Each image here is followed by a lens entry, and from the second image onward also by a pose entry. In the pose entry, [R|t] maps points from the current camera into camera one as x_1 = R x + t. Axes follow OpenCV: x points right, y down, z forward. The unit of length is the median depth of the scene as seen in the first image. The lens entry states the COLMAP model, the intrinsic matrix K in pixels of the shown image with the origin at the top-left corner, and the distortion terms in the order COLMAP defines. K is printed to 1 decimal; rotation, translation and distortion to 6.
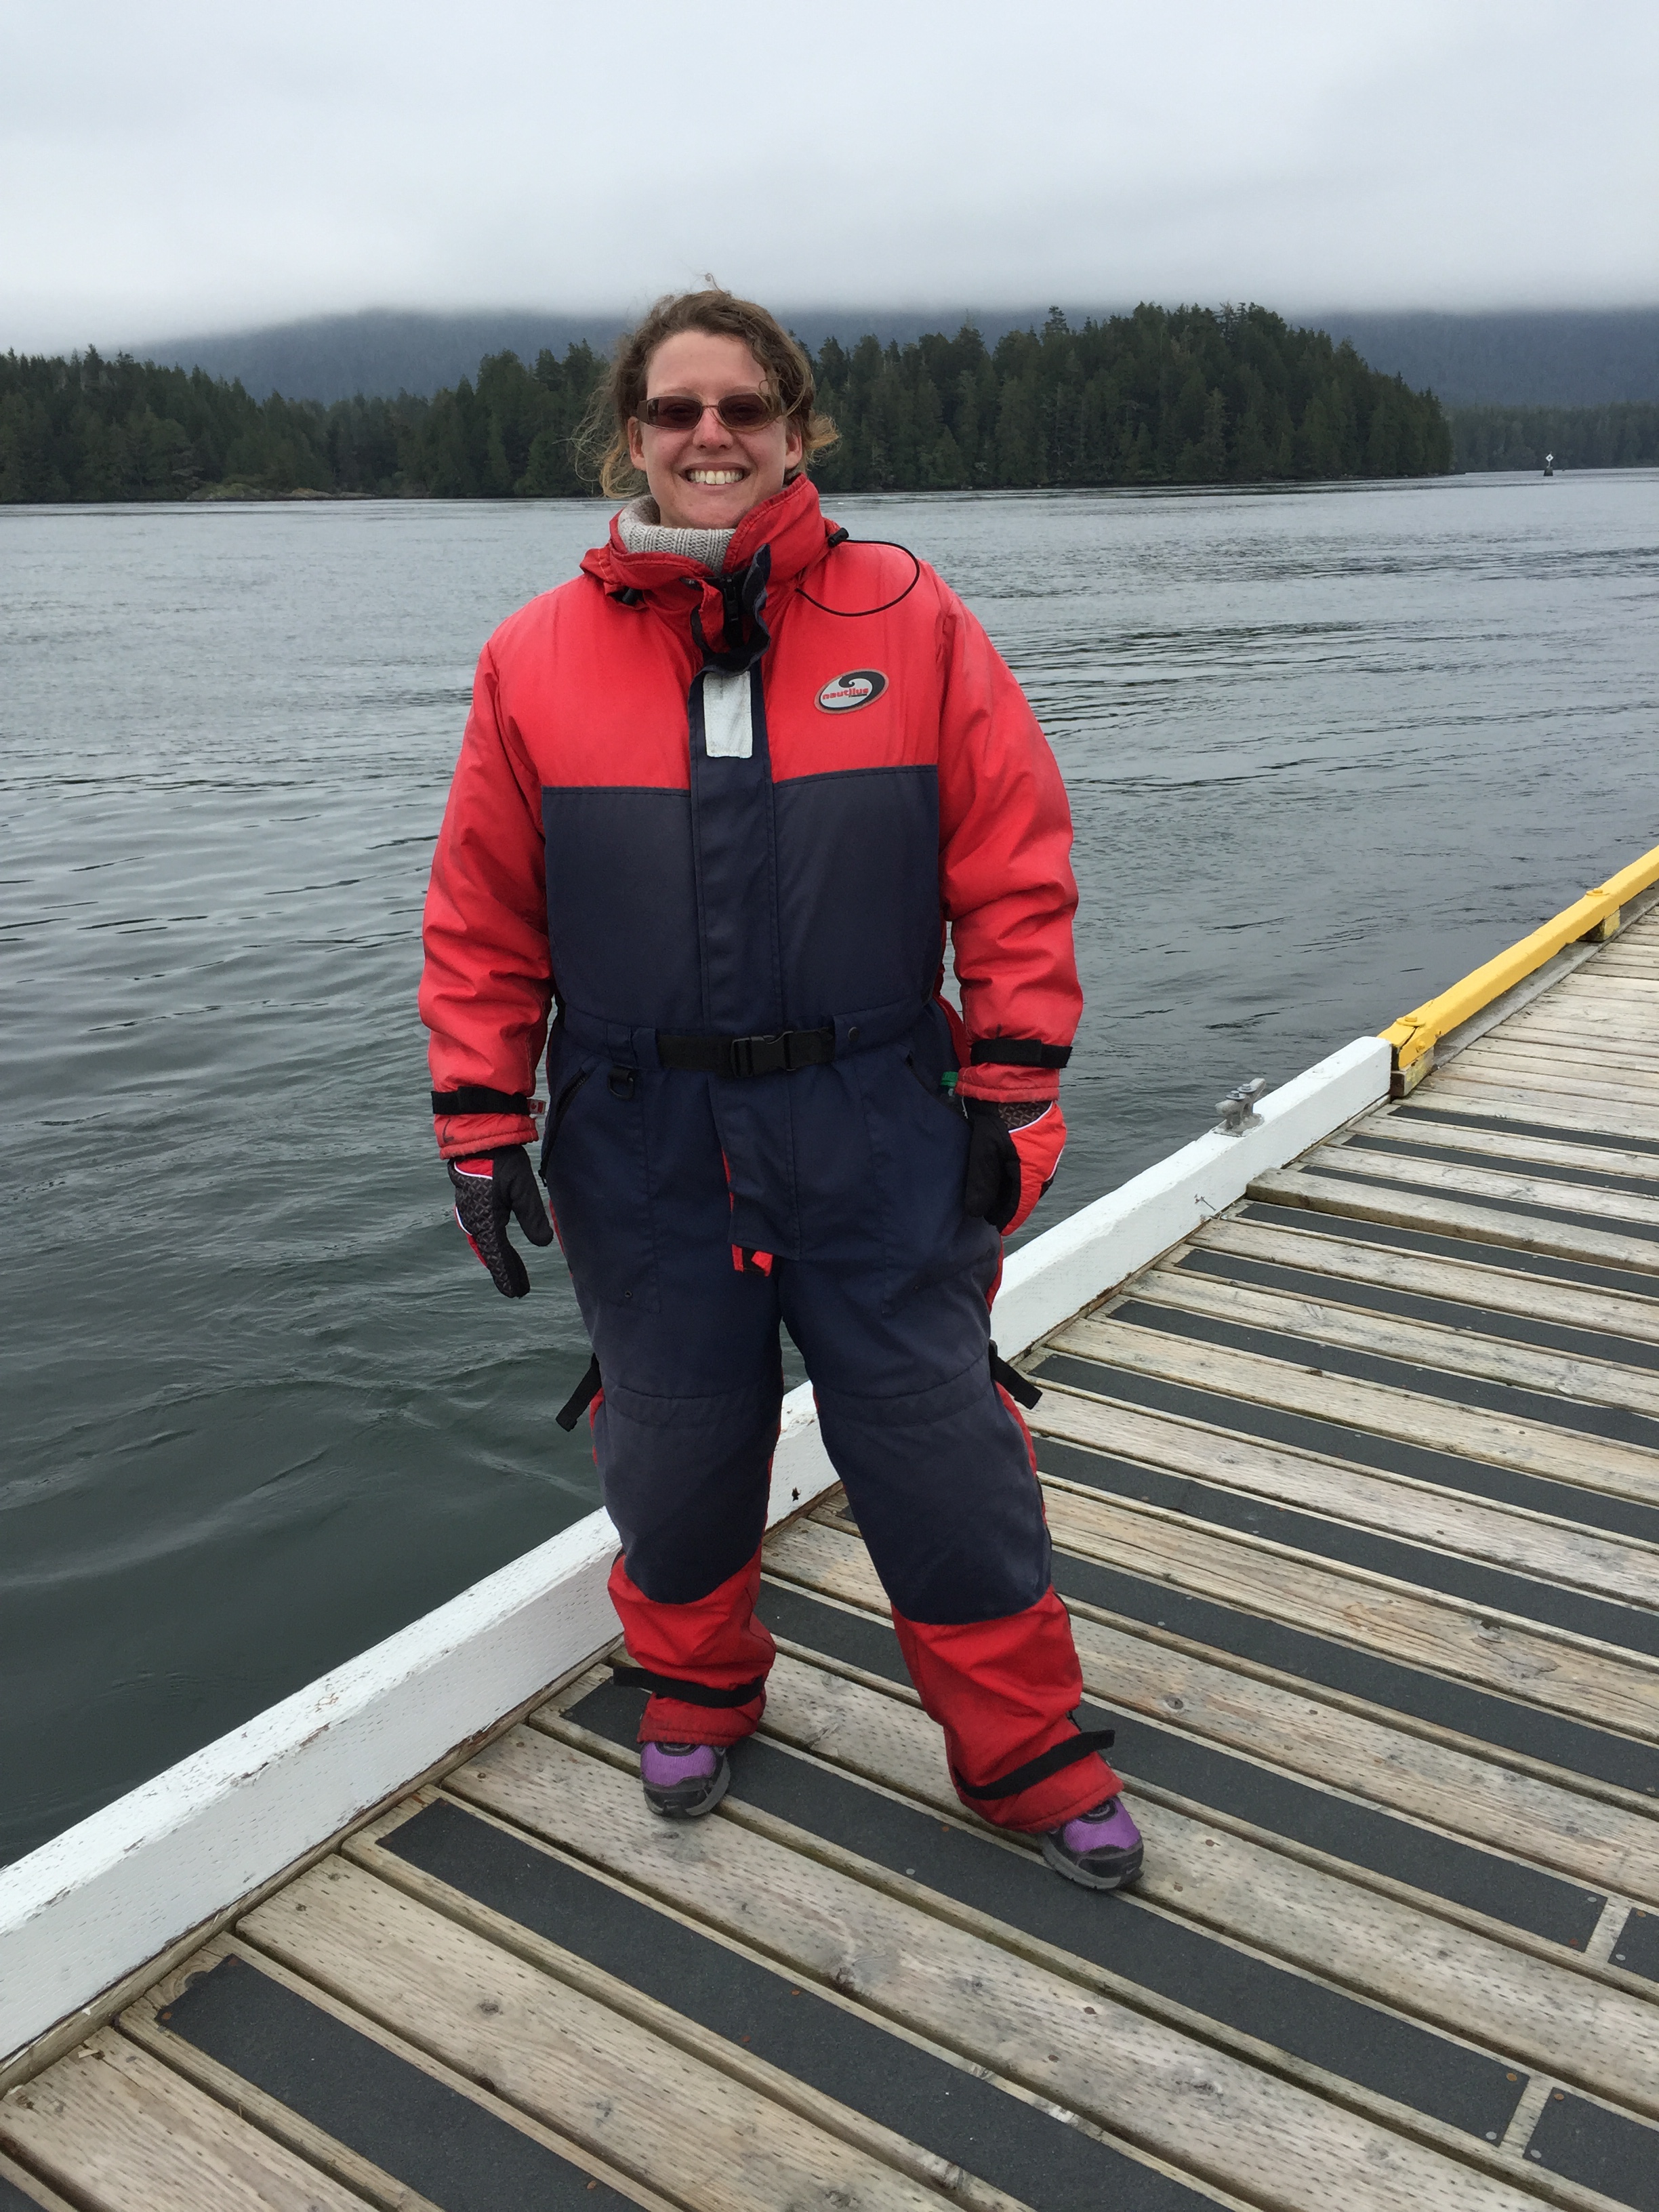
lens RADIAL K [[1941.2, 0, 827.7], [0, 1941.2, 1077.1], [0, 0, 1]] dist [0.073770, -0.116506]
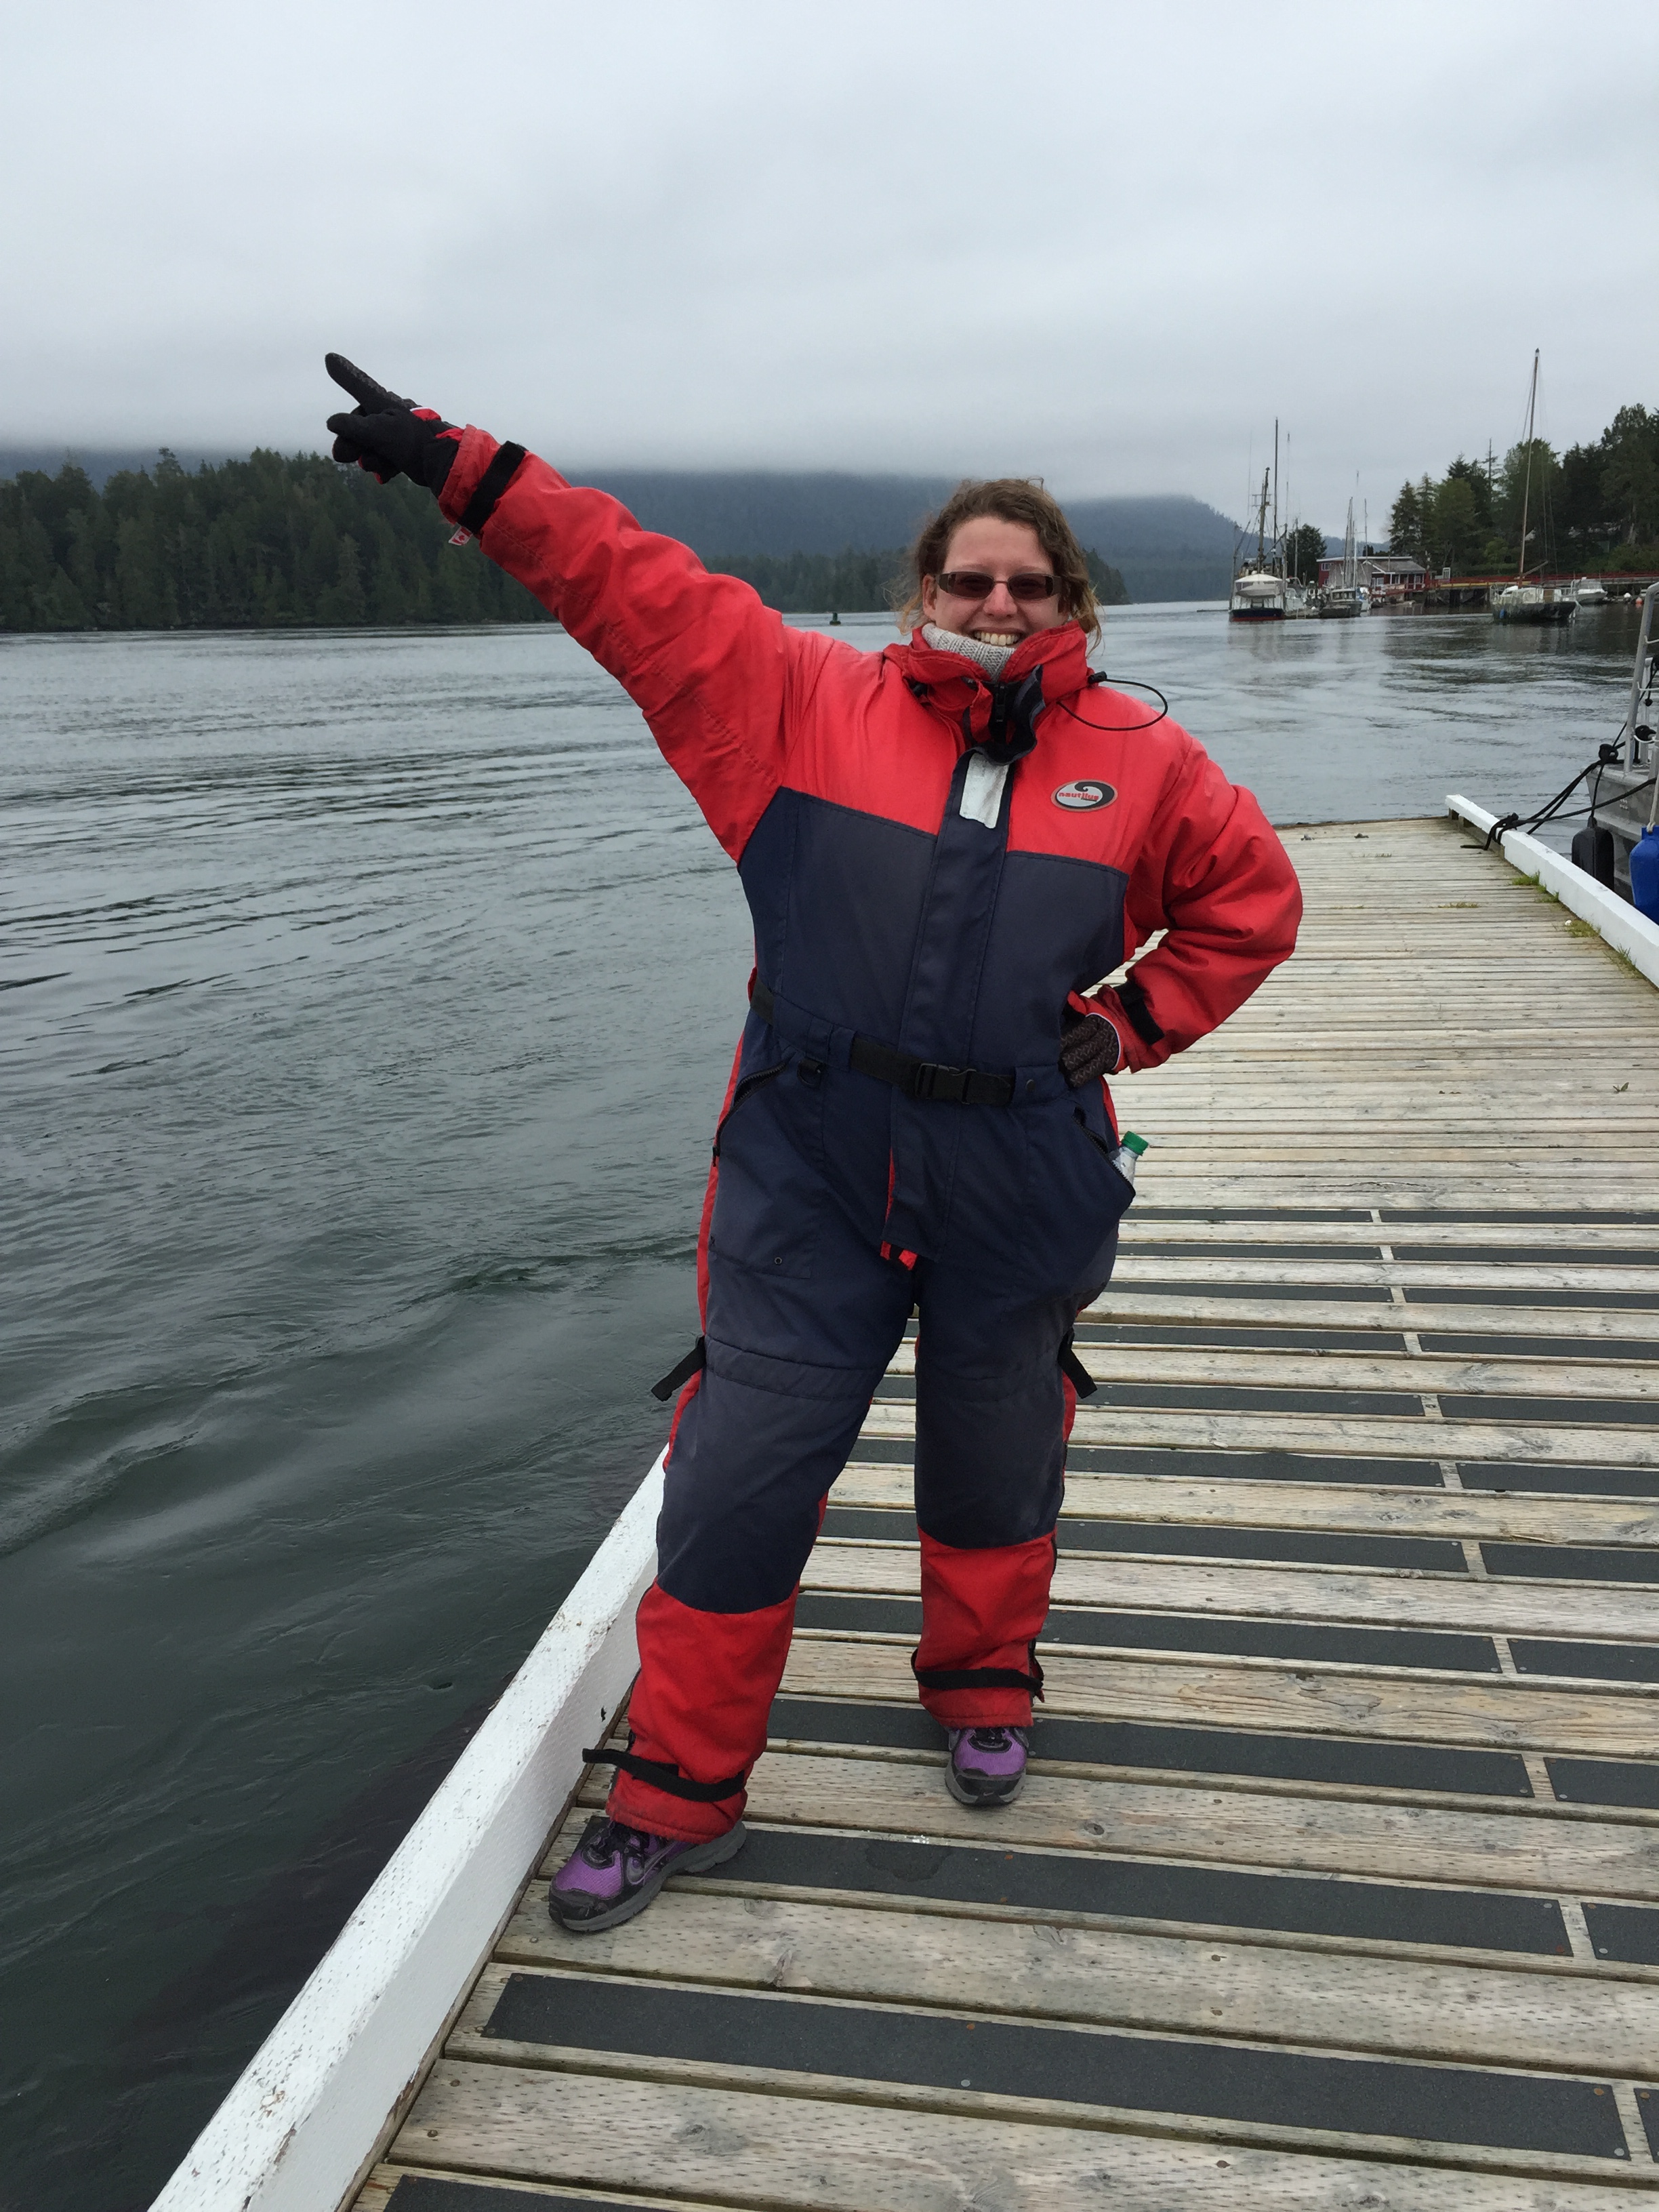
lens RADIAL K [[1941.2, 0, 891.1], [0, 1941.2, 1064.0], [0, 0, 1]] dist [0.073770, -0.116506]
pose [[0.901854, -0.097767, 0.420834, -0.311184], [0.128747, 0.990621, -0.045769, -0.030914], [-0.412412, 0.095458, 0.905982, 0.120865]]
